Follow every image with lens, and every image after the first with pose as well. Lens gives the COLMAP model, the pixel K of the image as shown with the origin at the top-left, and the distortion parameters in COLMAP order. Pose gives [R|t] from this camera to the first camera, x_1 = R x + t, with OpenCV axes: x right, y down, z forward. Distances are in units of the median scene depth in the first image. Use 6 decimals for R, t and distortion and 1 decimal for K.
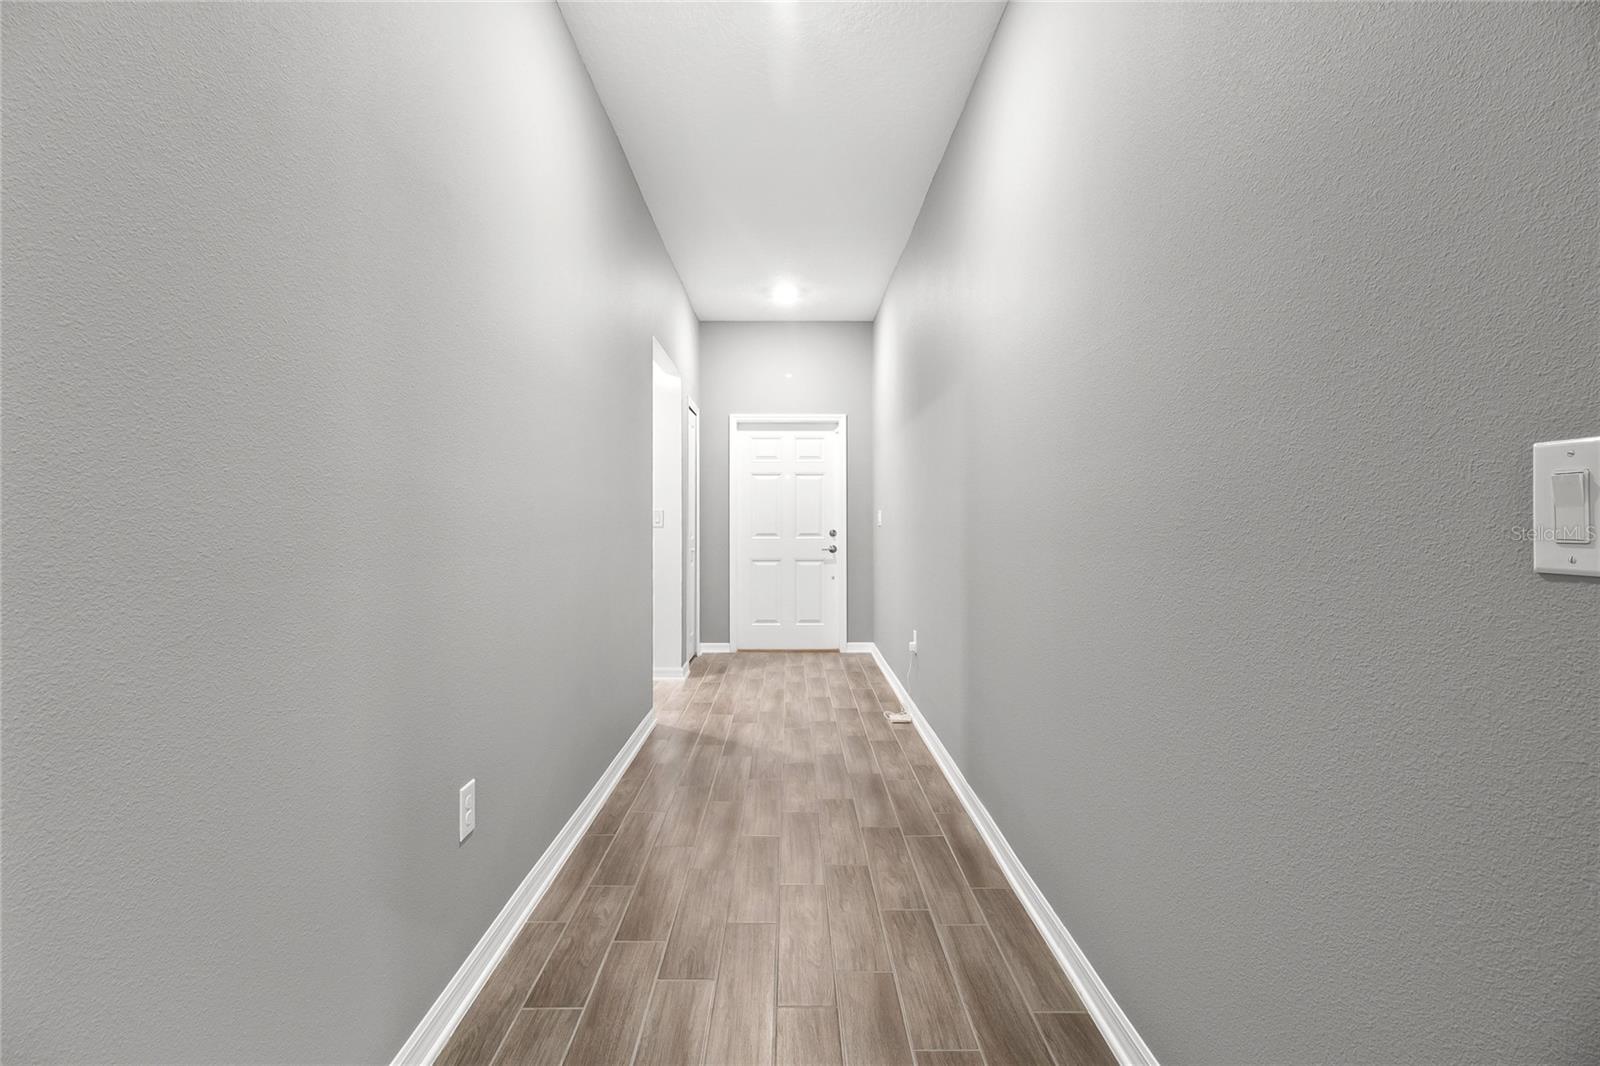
lens RADIAL K [[744.1, 0, 800.5], [0, 744.1, 535.9], [0, 0, 1]] dist [0.000621, -0.000226]
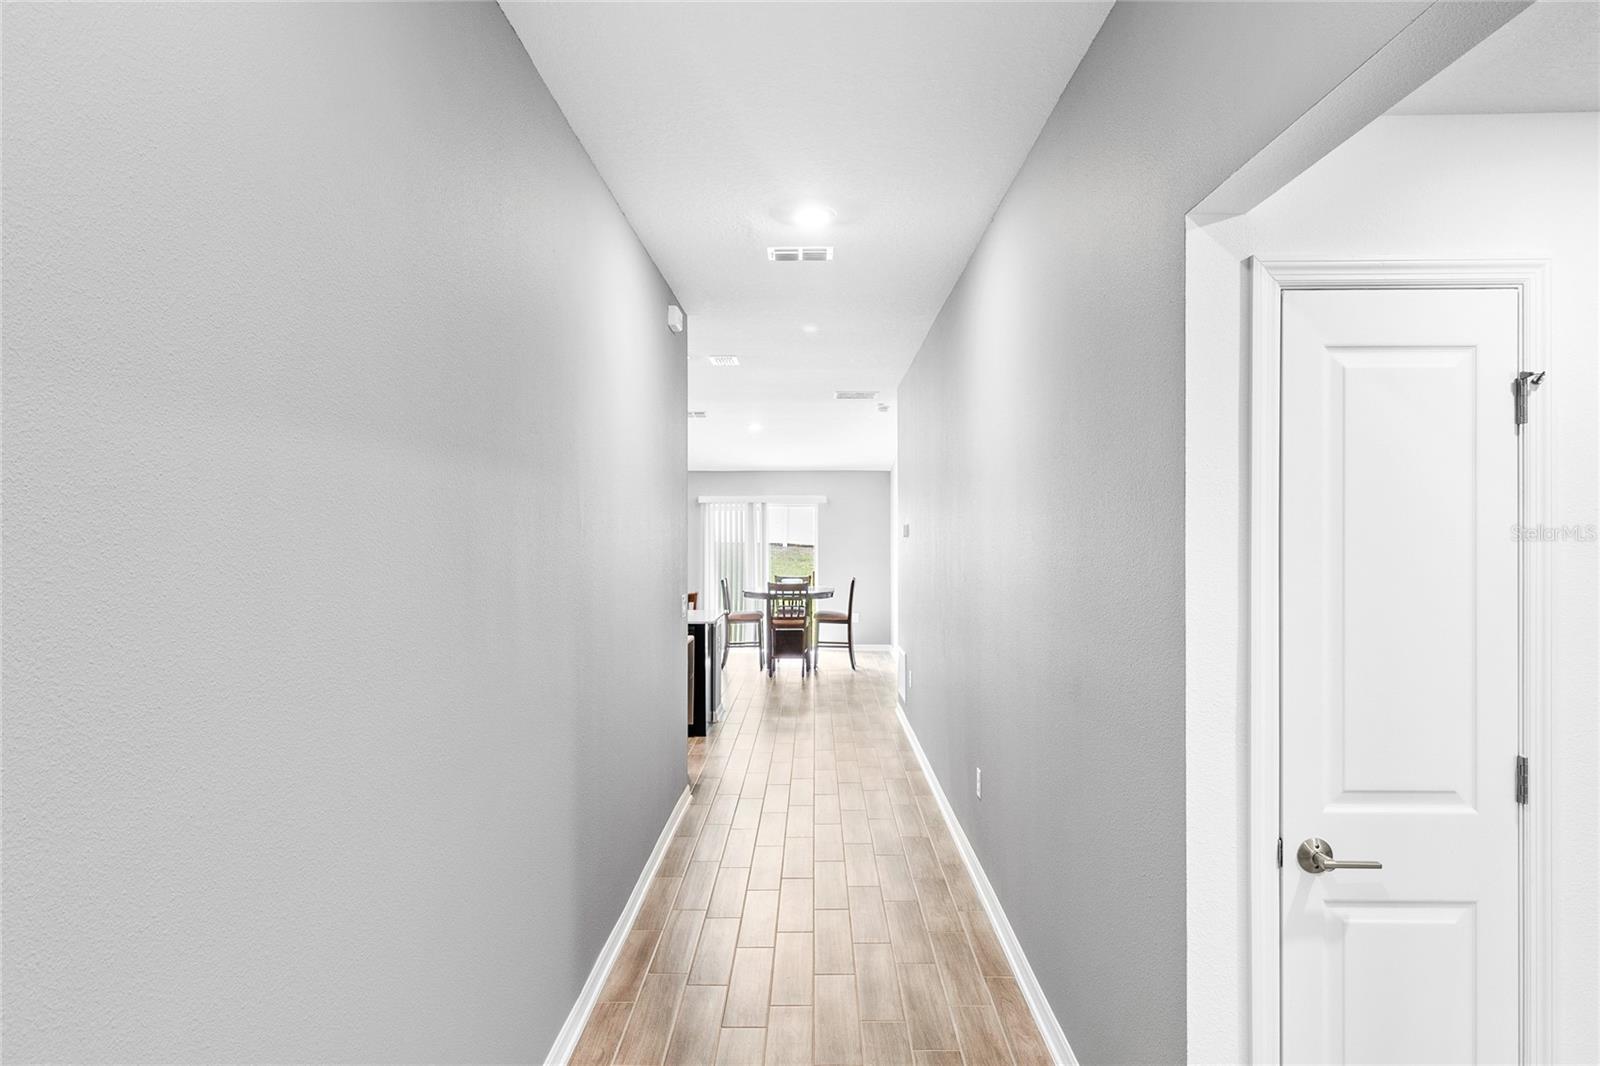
lens RADIAL K [[956.2, 0, 800.0], [0, 956.2, 533.0], [0, 0, 1]] dist [-0.000012, -0.000029]
pose [[-0.999508, -0.000108, 0.031379, -0.022331], [0.000515, 0.999803, 0.019848, -0.092848], [-0.031375, 0.019854, -0.999310, 1.024931]]
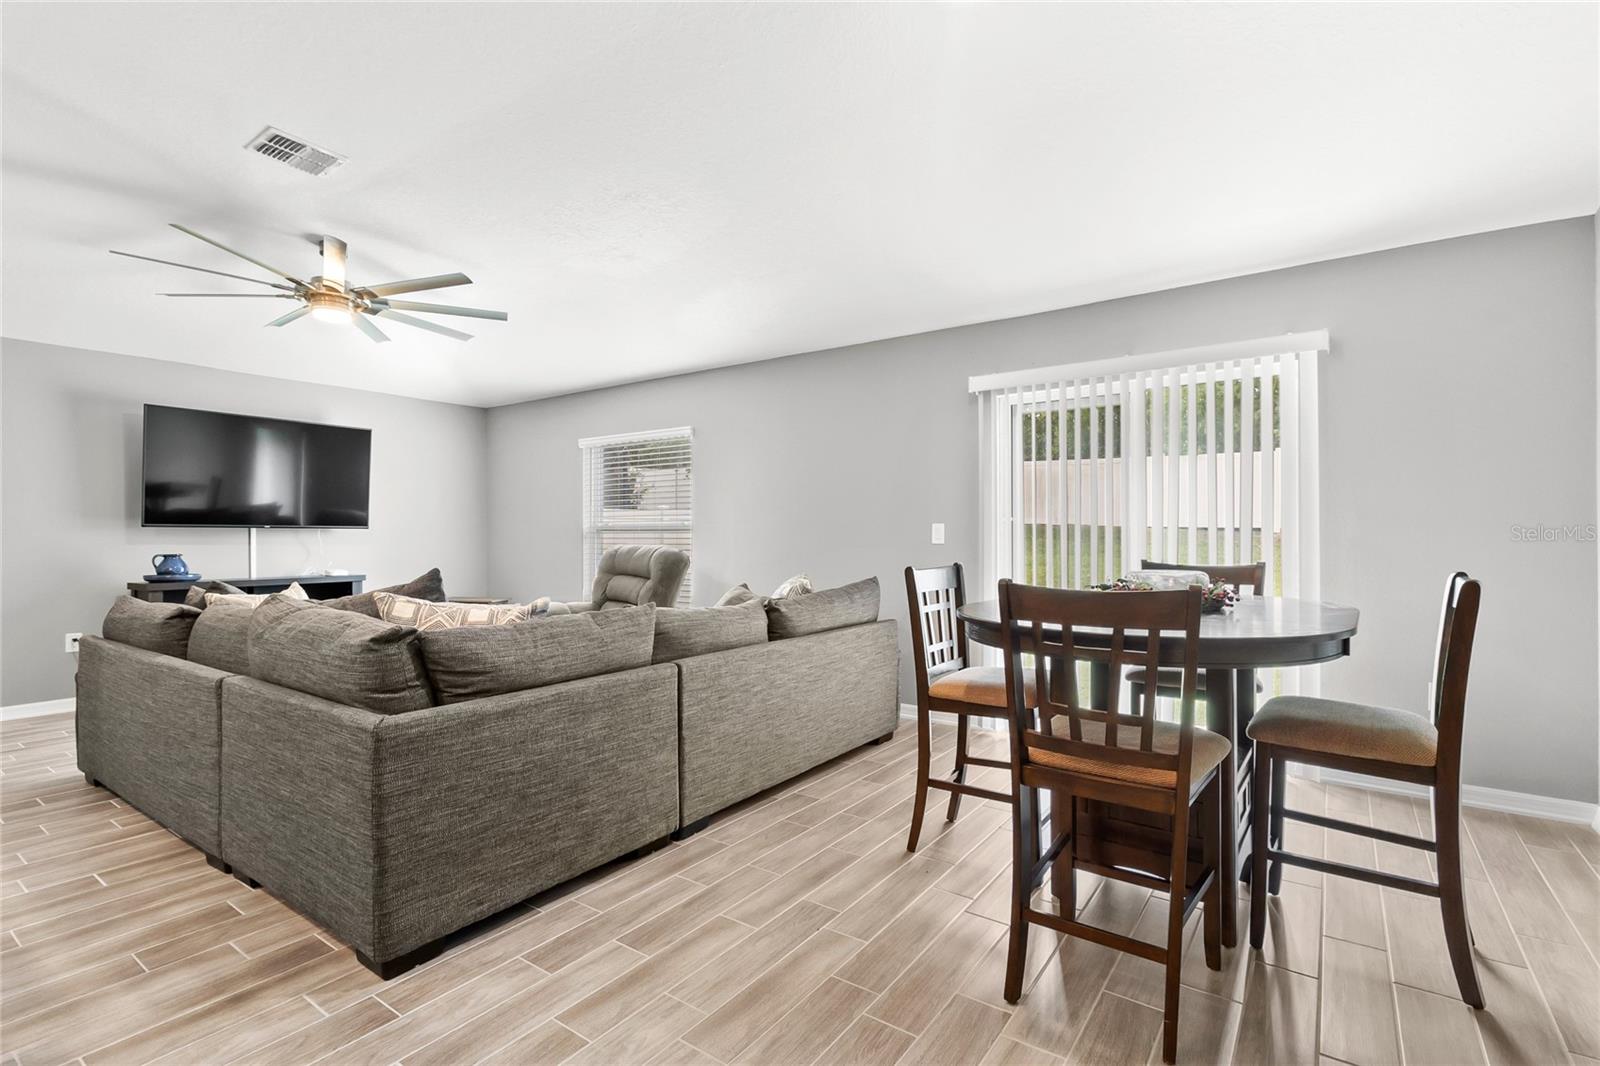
lens RADIAL K [[744.1, 0, 800.5], [0, 744.1, 535.9], [0, 0, 1]] dist [0.000621, -0.000226]
pose [[-0.804153, -0.000501, 0.594422, -0.027867], [0.012268, 0.999773, 0.017439, 0.011593], [-0.594296, 0.021316, -0.803964, -0.491481]]
